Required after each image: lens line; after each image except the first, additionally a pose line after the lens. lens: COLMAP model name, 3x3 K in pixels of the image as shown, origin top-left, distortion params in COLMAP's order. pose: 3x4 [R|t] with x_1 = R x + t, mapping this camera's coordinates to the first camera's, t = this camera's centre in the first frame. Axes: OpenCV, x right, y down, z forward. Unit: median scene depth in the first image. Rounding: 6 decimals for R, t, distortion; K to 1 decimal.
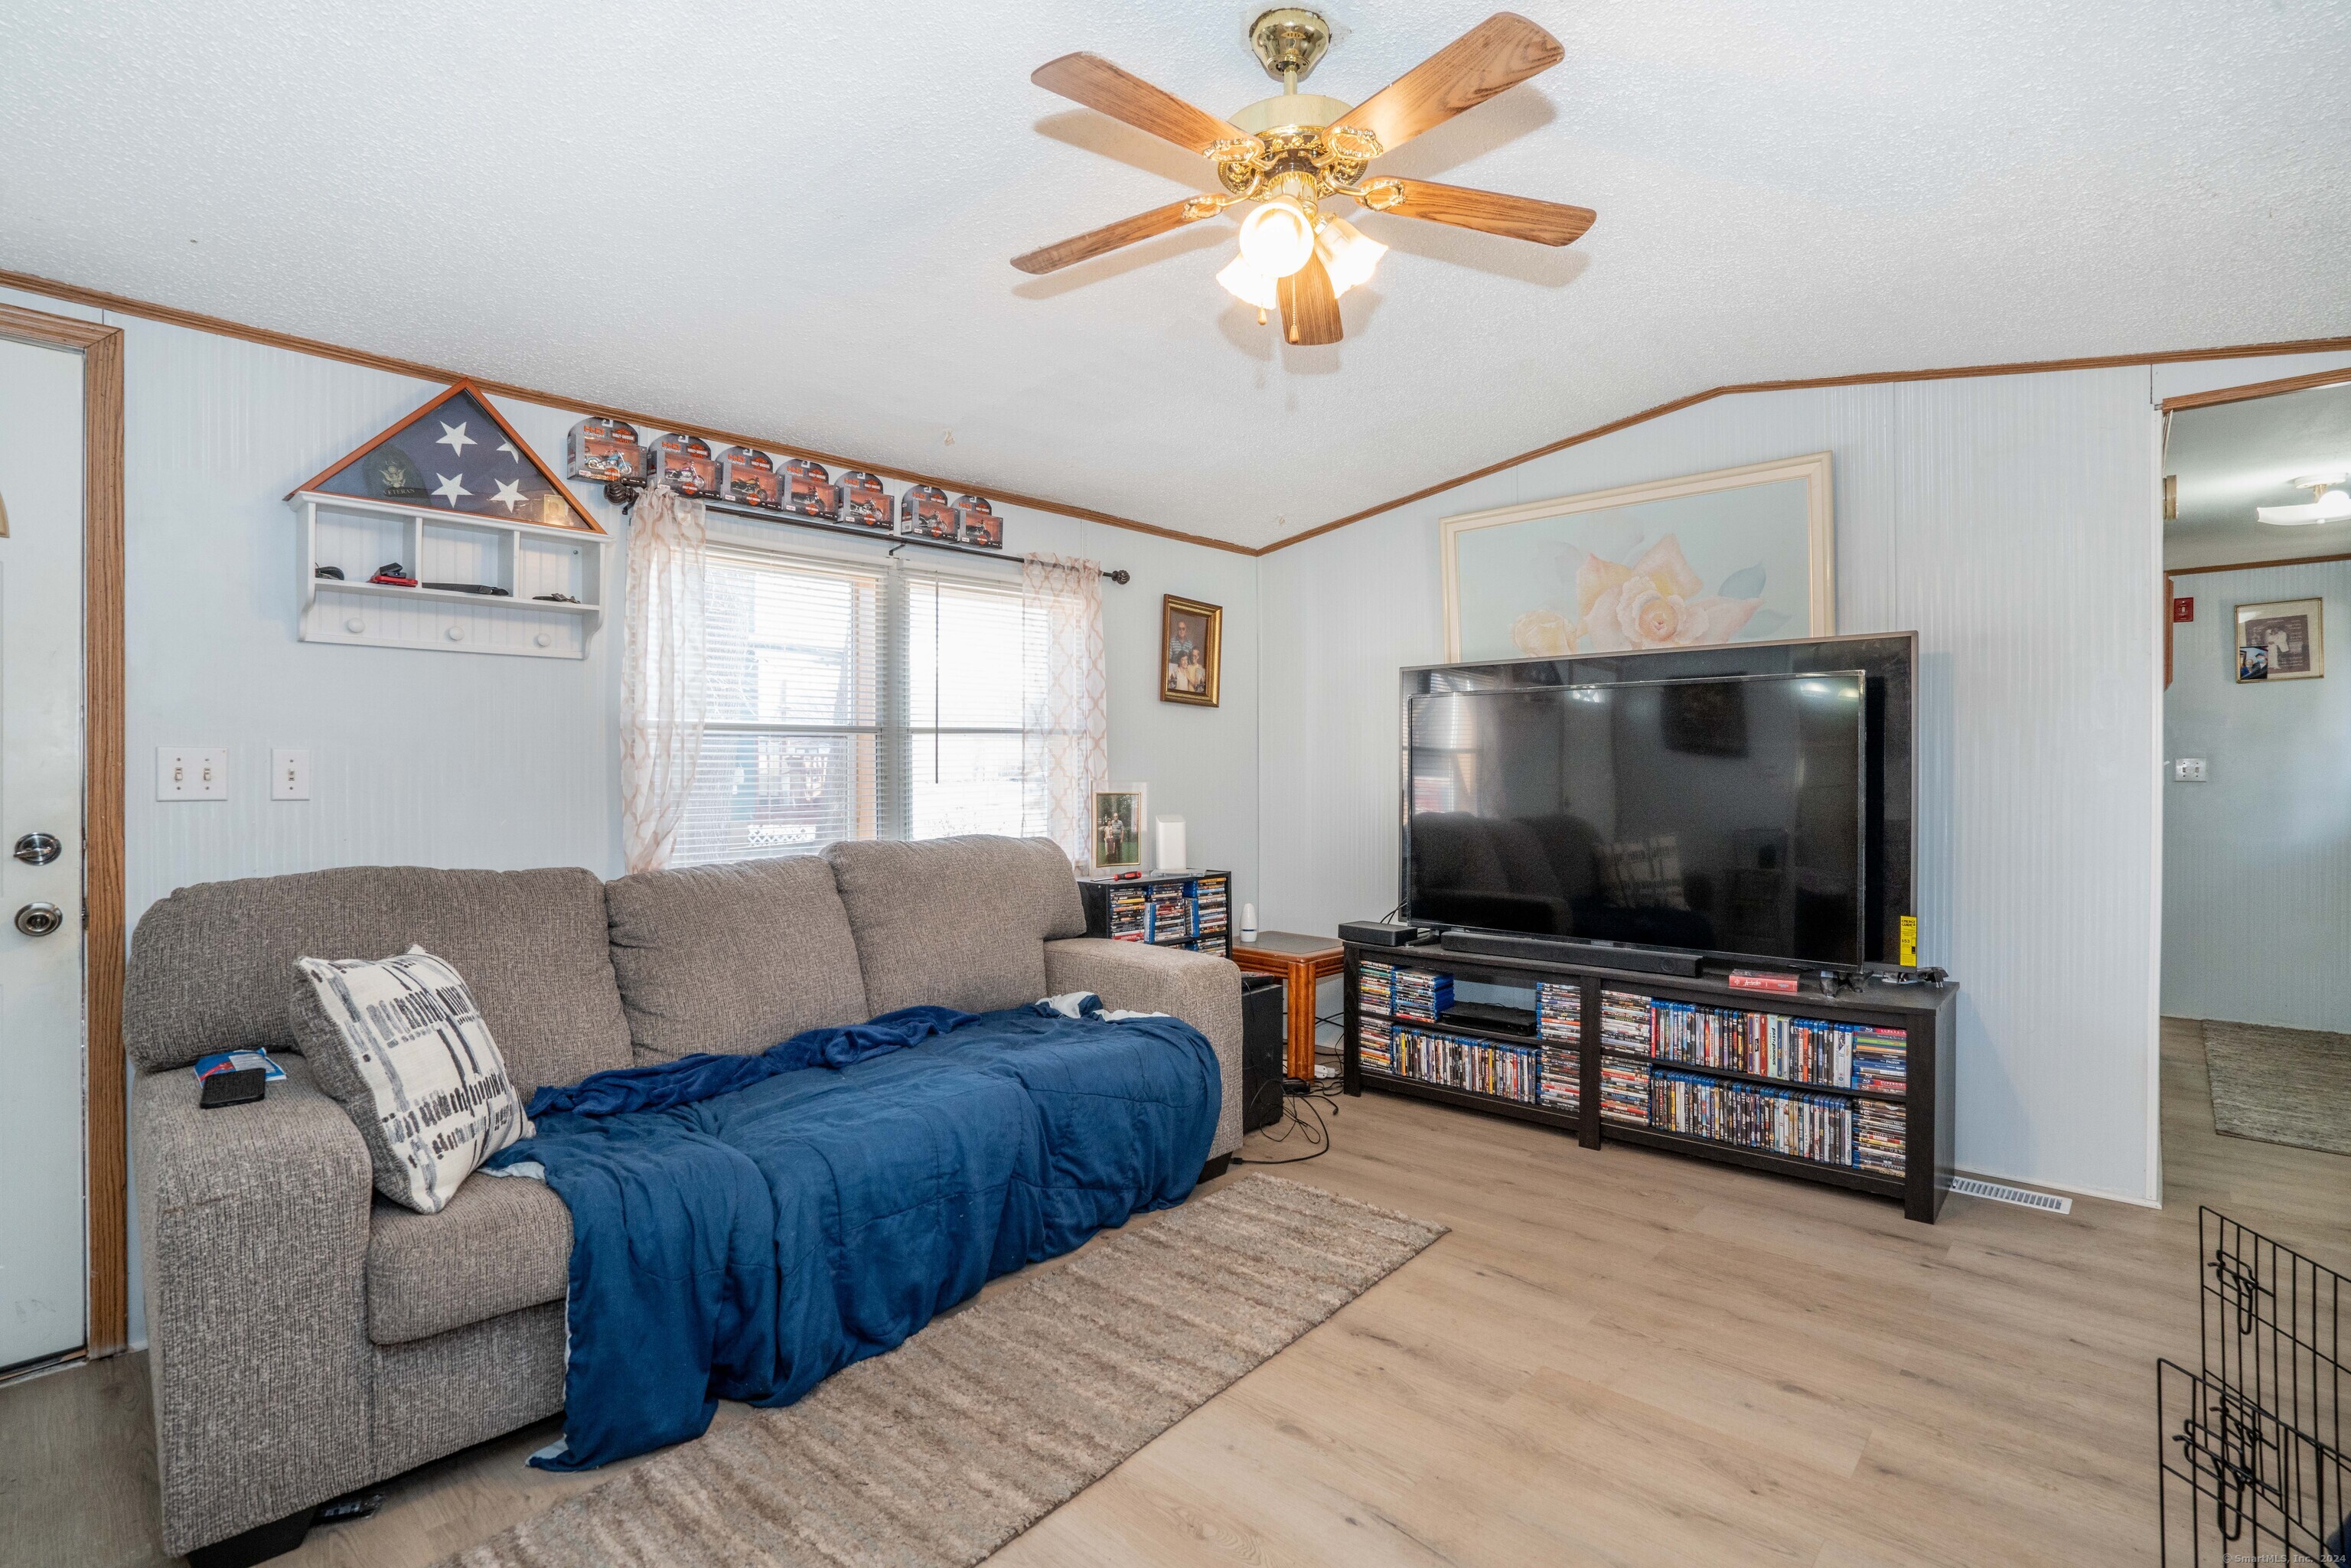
lens RADIAL K [[1103.6, 0, 1167.1], [0, 1103.6, 779.2], [0, 0, 1]] dist [-0.033192, 0.010488]
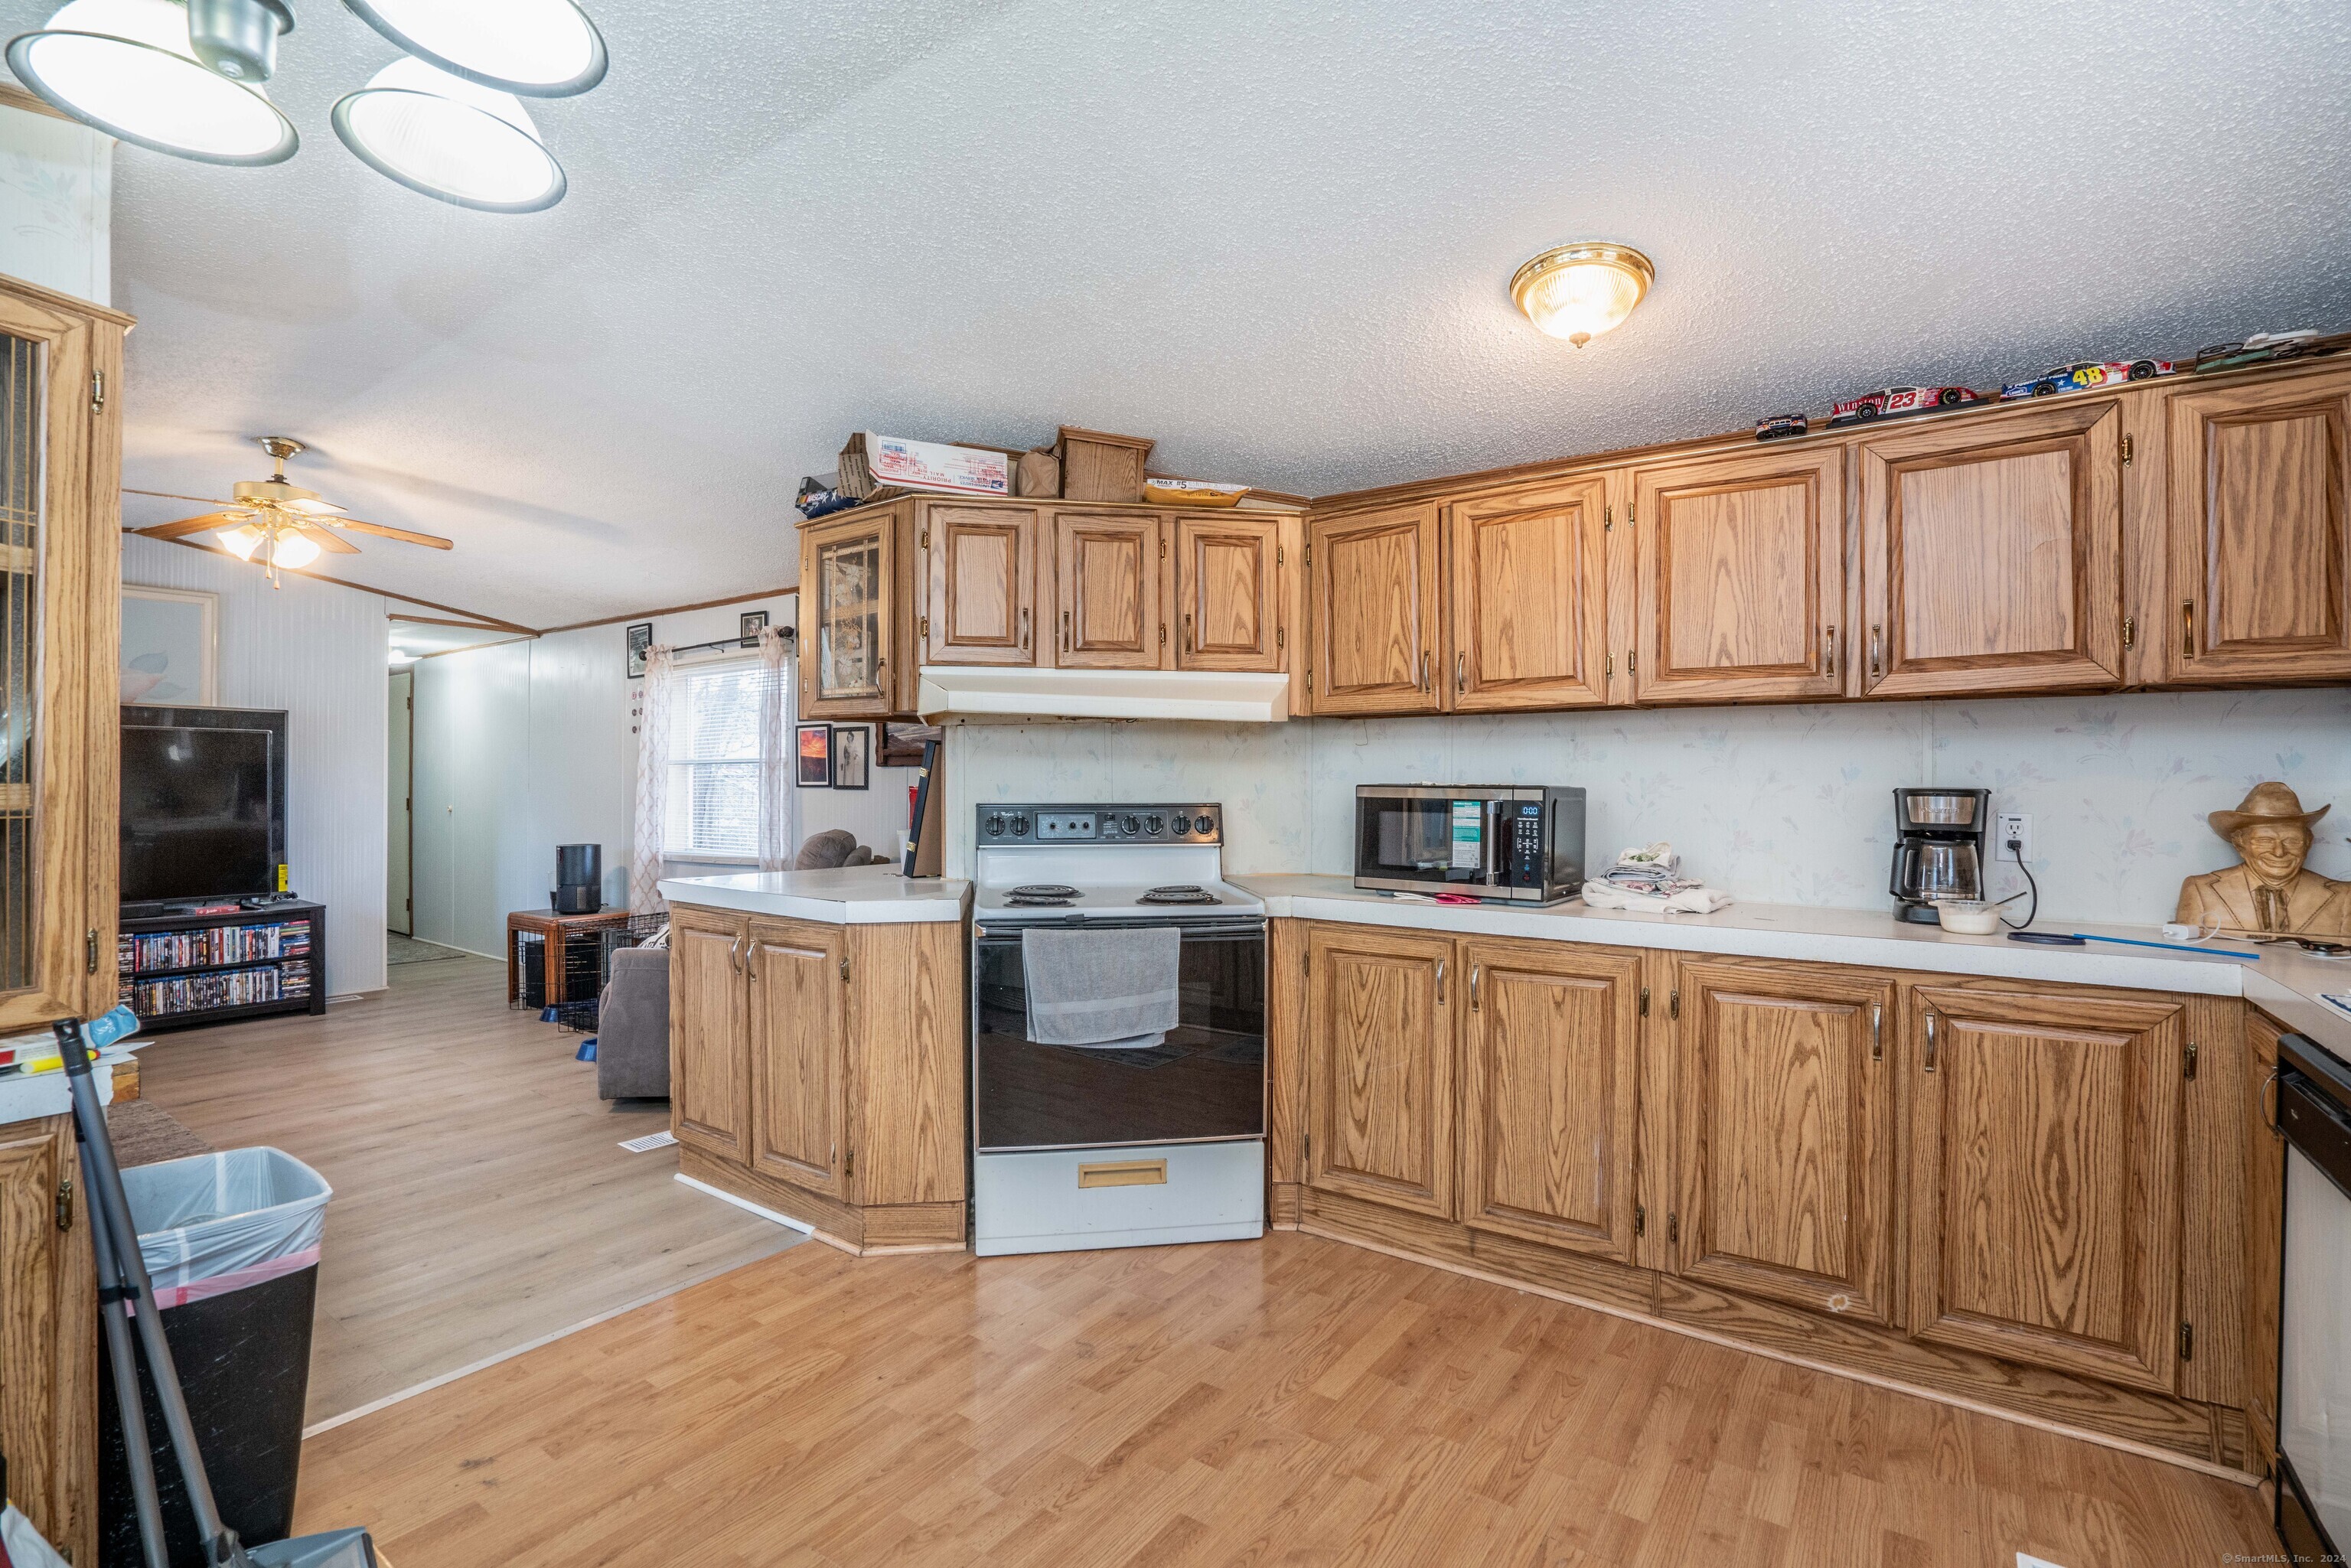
lens RADIAL K [[1103.6, 0, 1186.1], [0, 1103.6, 785.1], [0, 0, 1]] dist [-0.033192, 0.010488]
pose [[-0.121355, 0.000272, 0.992609, -1.322660], [0.000675, 1.000000, -0.000191, -0.007277], [-0.992609, 0.000647, -0.121355, -0.296820]]
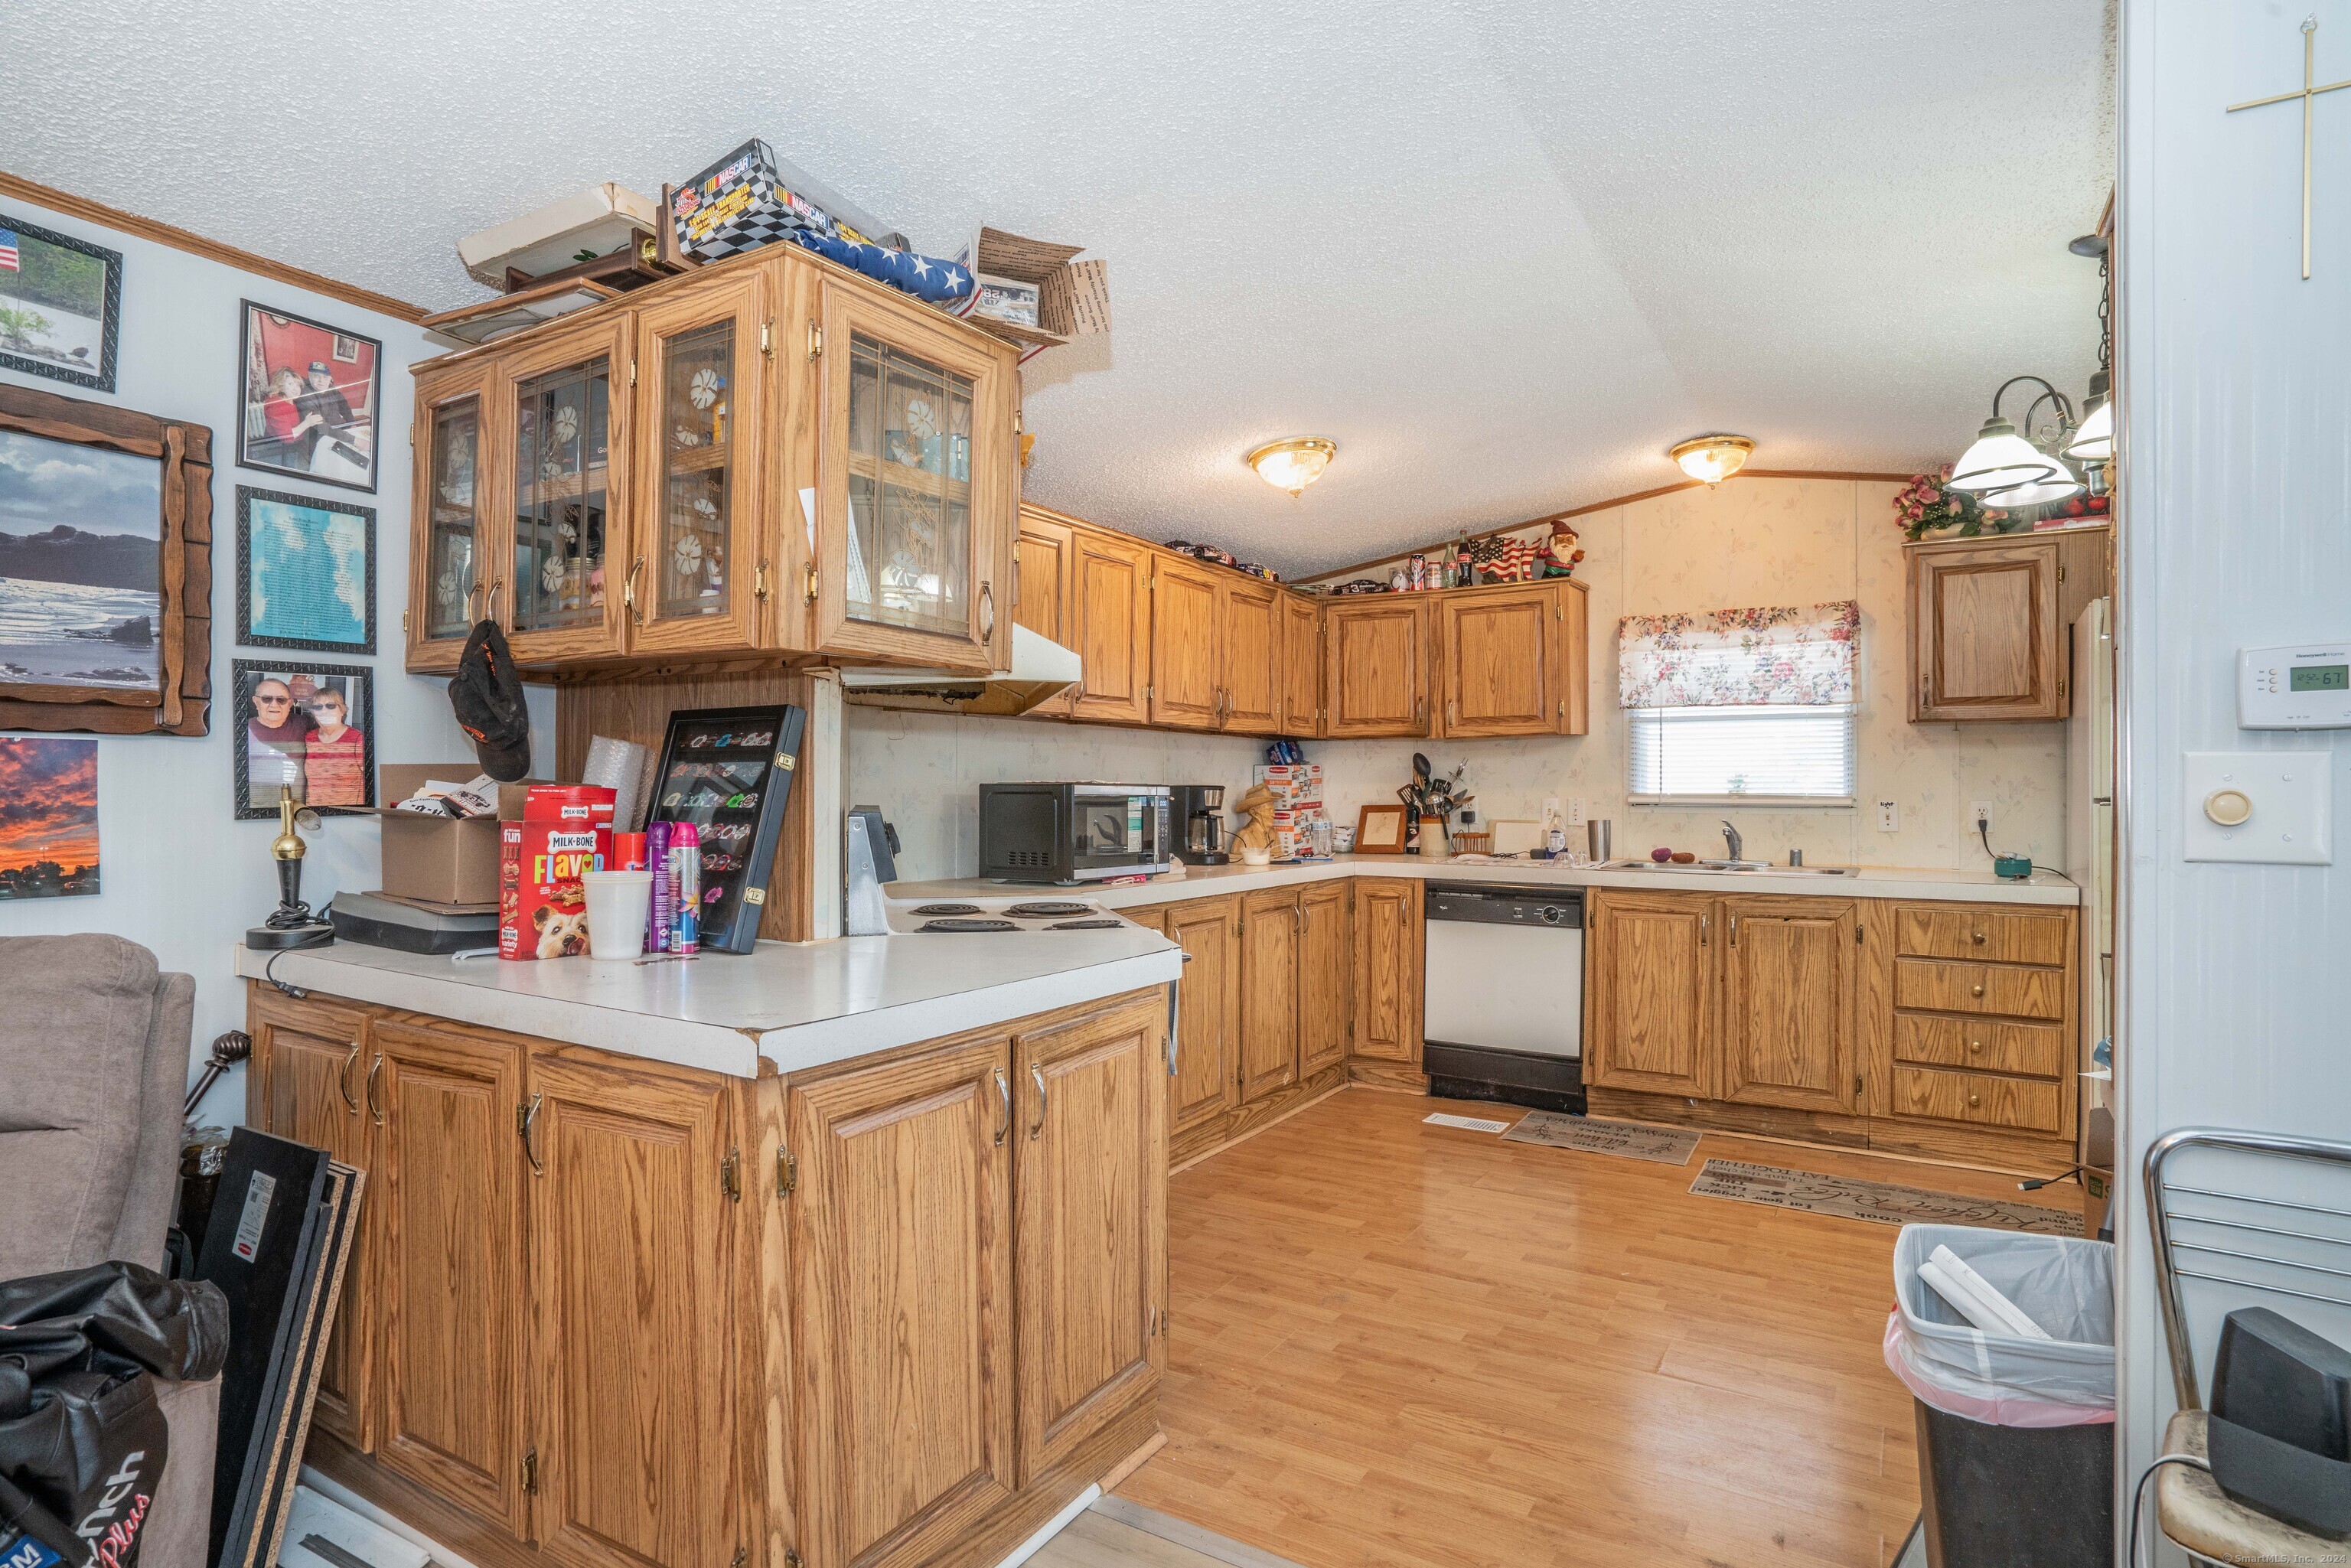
lens RADIAL K [[1227.8, 0, 1224.1], [0, 1227.8, 779.6], [0, 0, 1]] dist [-0.018552, 0.004232]
pose [[-0.975599, -0.001452, -0.219555, -0.235210], [-0.001406, 0.999999, -0.000364, -0.011033], [0.219555, -0.000047, -0.975600, 0.601462]]
